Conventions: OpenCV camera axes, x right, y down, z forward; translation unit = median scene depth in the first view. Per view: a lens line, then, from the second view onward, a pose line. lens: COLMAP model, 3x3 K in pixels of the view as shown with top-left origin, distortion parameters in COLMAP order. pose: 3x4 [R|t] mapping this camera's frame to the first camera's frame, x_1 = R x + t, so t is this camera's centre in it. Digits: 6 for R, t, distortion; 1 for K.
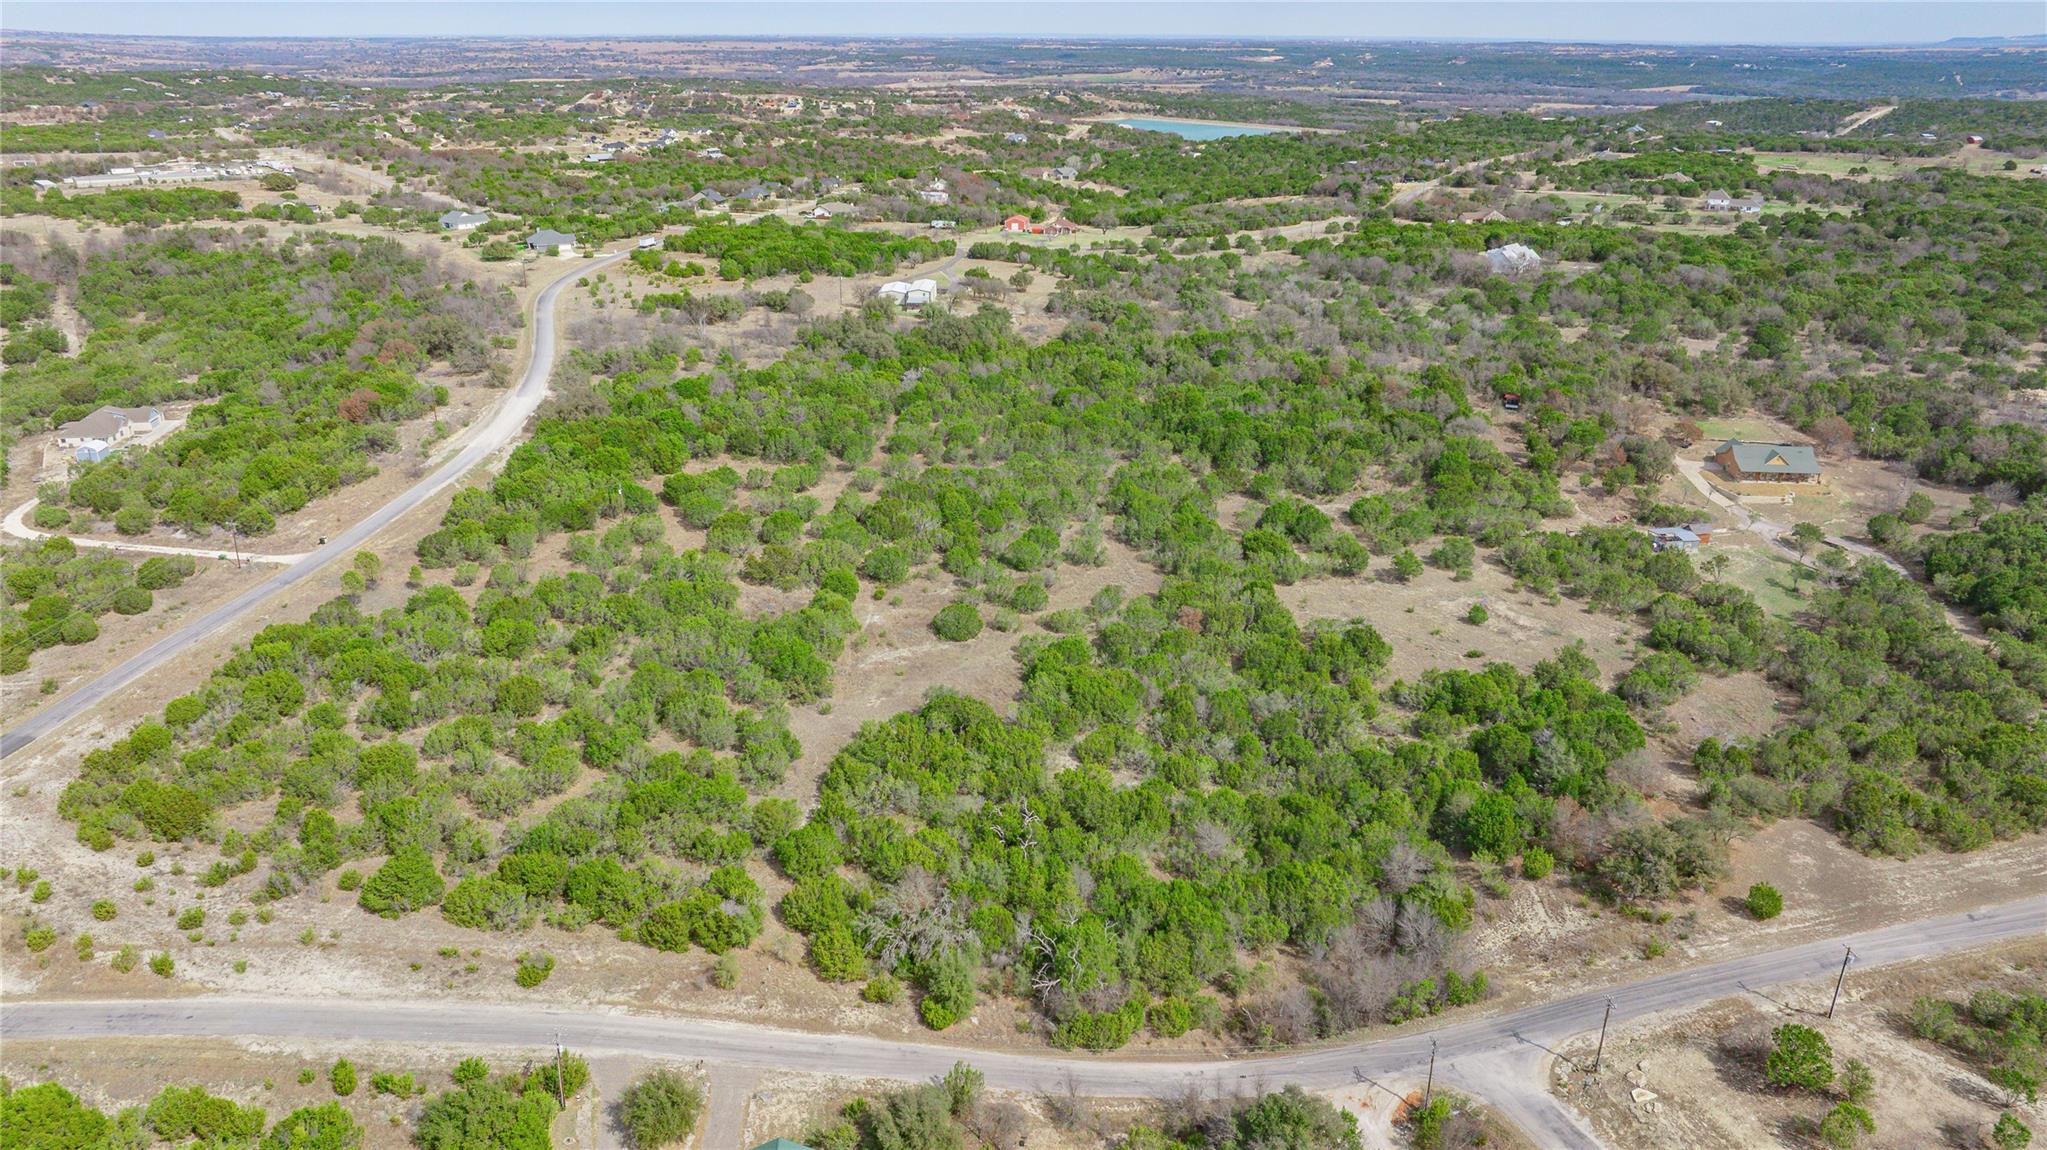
lens RADIAL K [[1431.2, 0, 1023.5], [0, 1431.2, 575.0], [0, 0, 1]] dist [-0.026126, 0.002220]
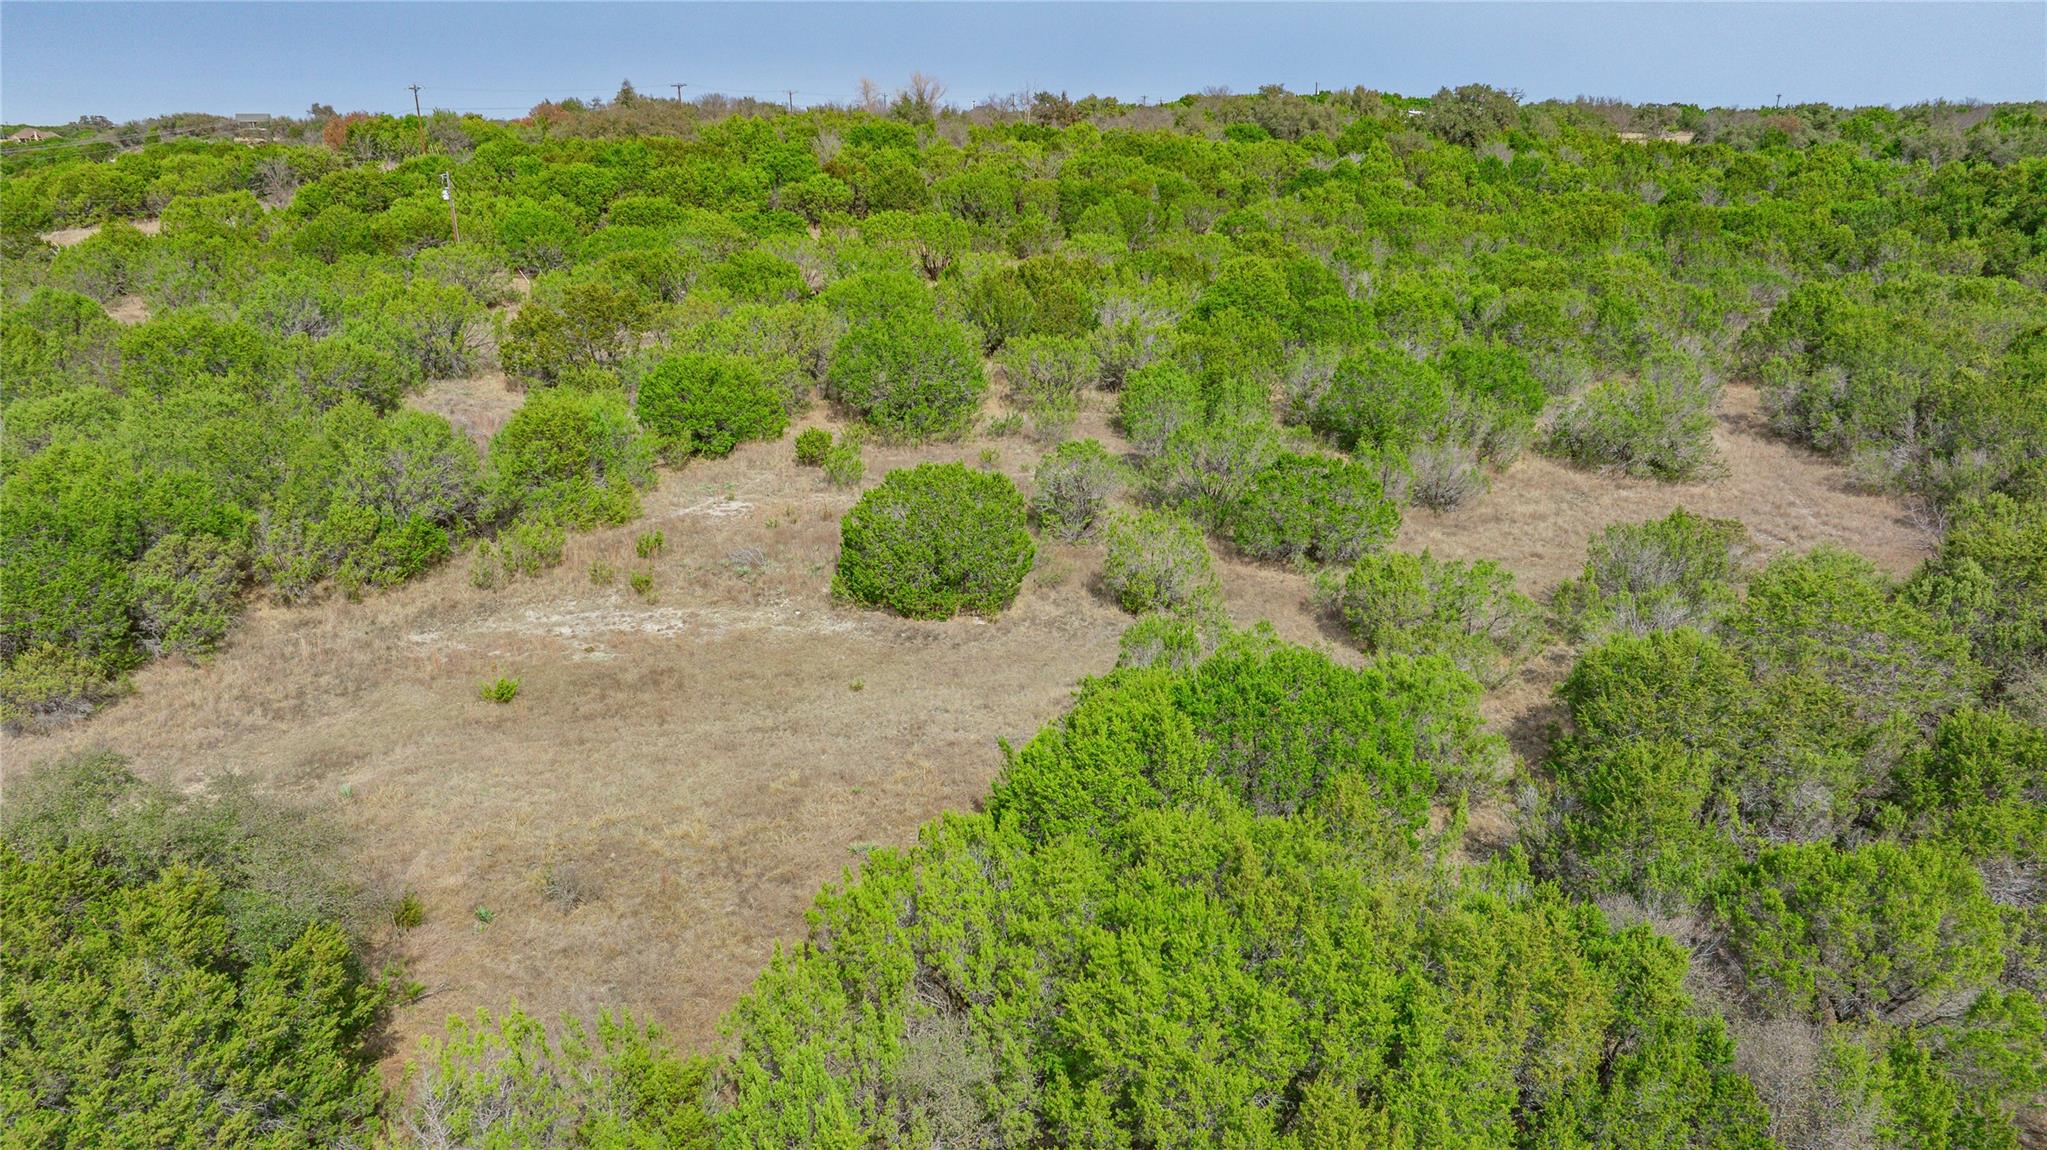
lens RADIAL K [[1431.2, 0, 1023.5], [0, 1431.2, 575.0], [0, 0, 1]] dist [-0.026126, 0.002220]
pose [[0.896564, 0.122079, -0.425759, 0.064646], [-0.148980, 0.988375, -0.030323, 0.041879], [0.417108, 0.090616, 0.904329, 0.759891]]
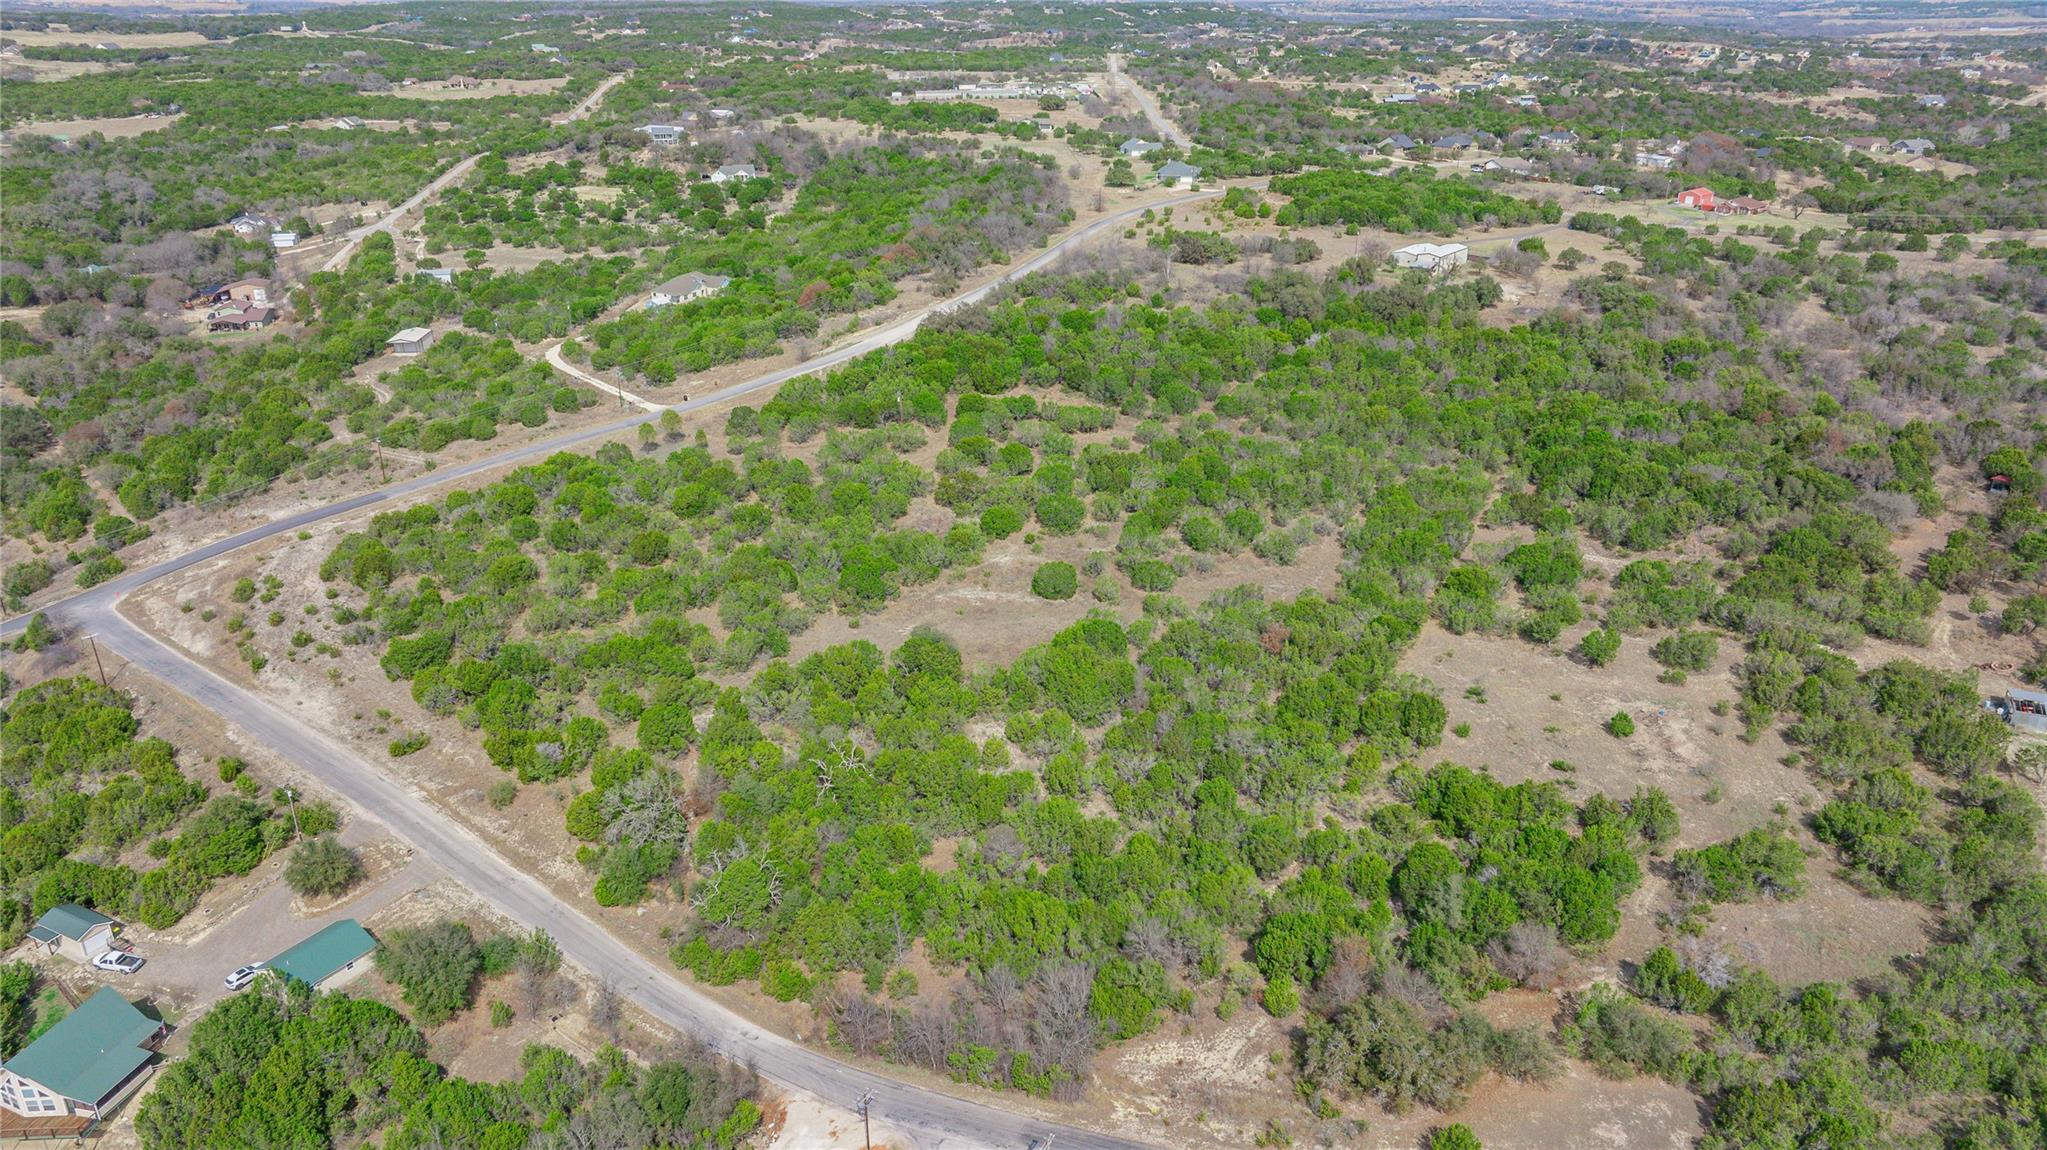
lens RADIAL K [[1431.2, 0, 1023.5], [0, 1431.2, 575.0], [0, 0, 1]] dist [-0.026126, 0.002220]
pose [[0.810200, 0.226682, -0.540547, 0.445169], [-0.206373, 0.973462, 0.098905, -0.059750], [0.548622, 0.031421, 0.835480, 0.161352]]
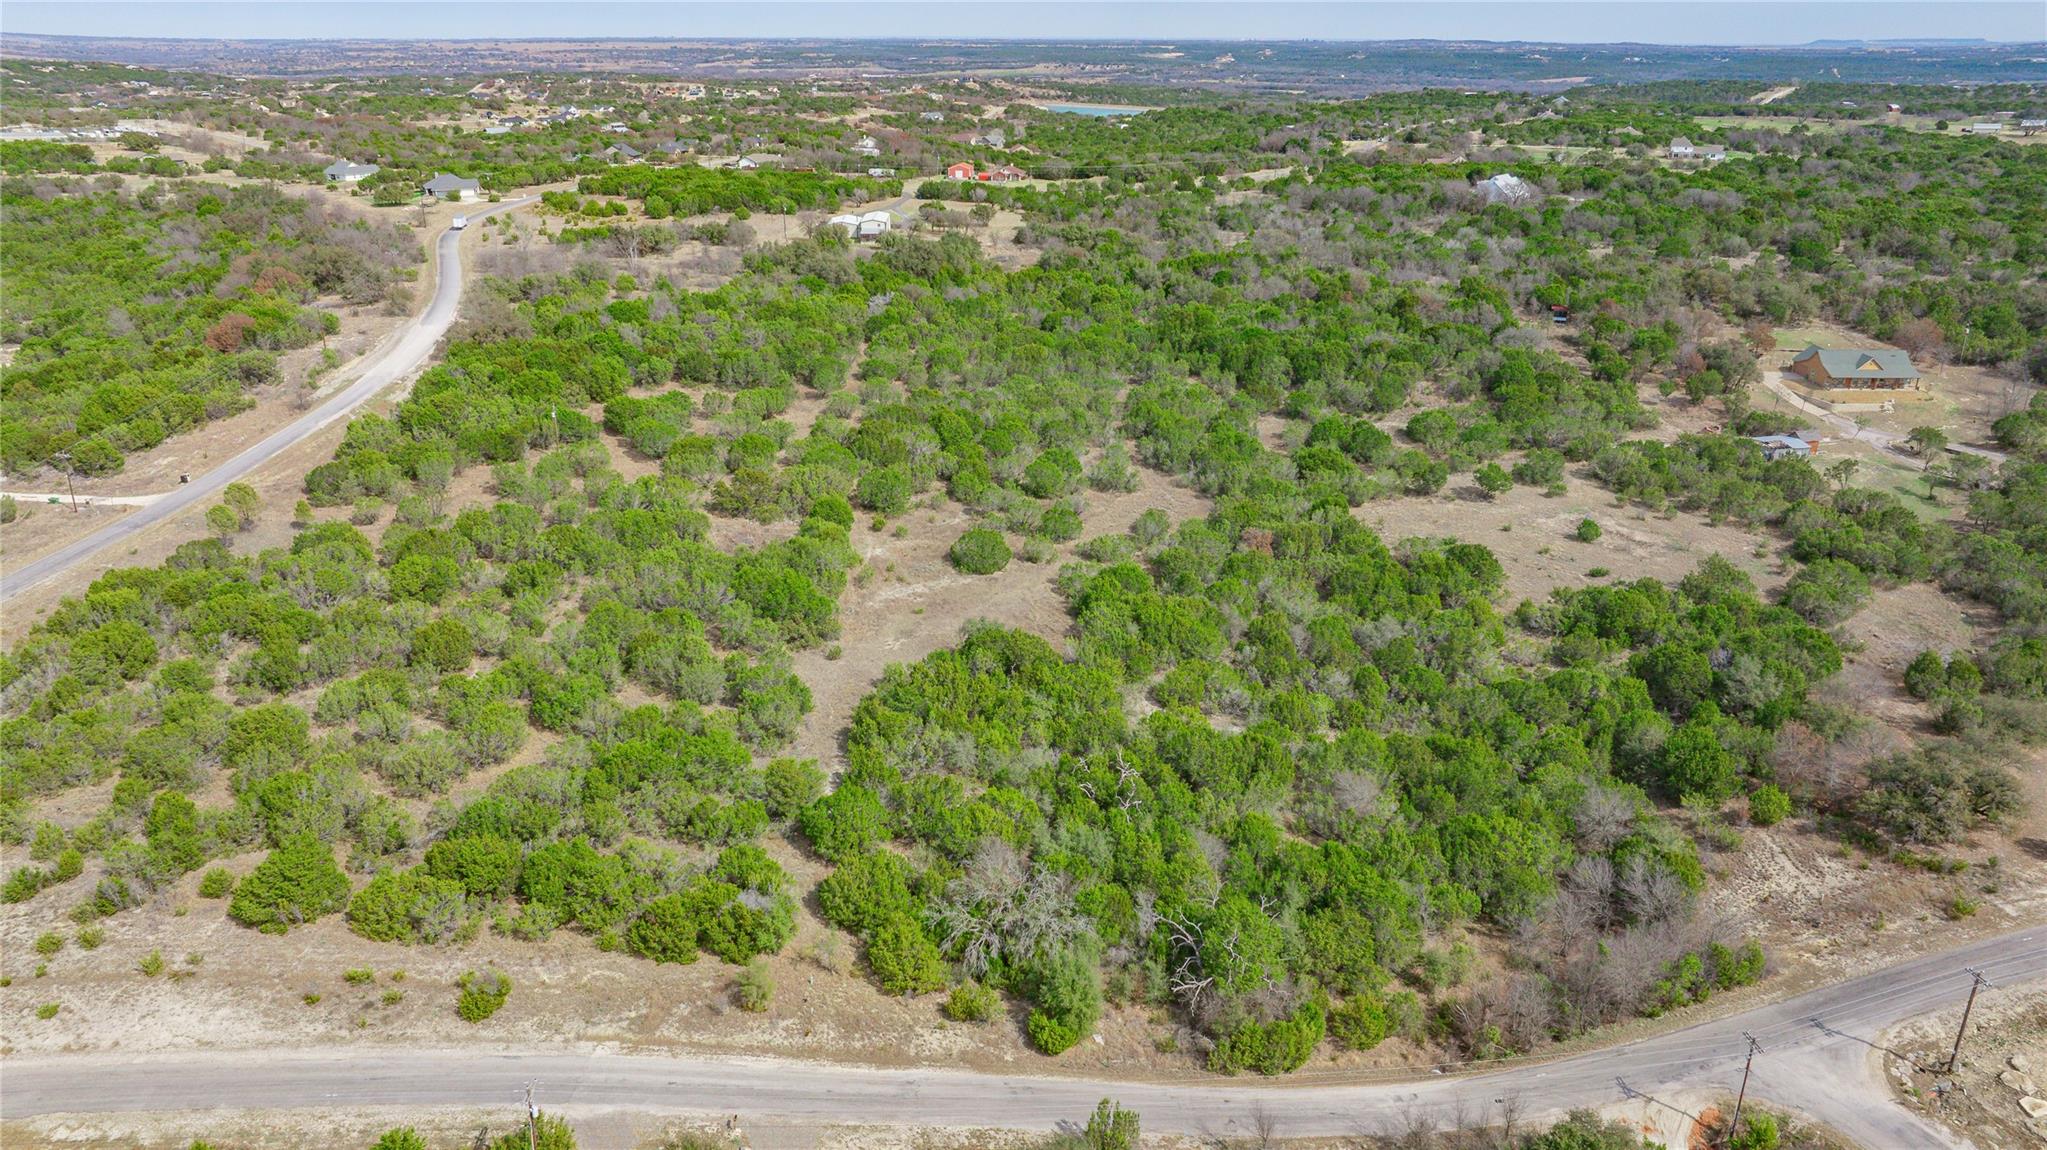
lens RADIAL K [[1442.3, 0, 1024.1], [0, 1442.3, 559.9], [0, 0, 1]] dist [-0.053174, 0.063951]
pose [[0.997702, -0.024301, 0.063248, -0.070362], [0.025111, 0.999612, -0.012033, 0.046295], [-0.062931, 0.013594, 0.997925, 0.165296]]
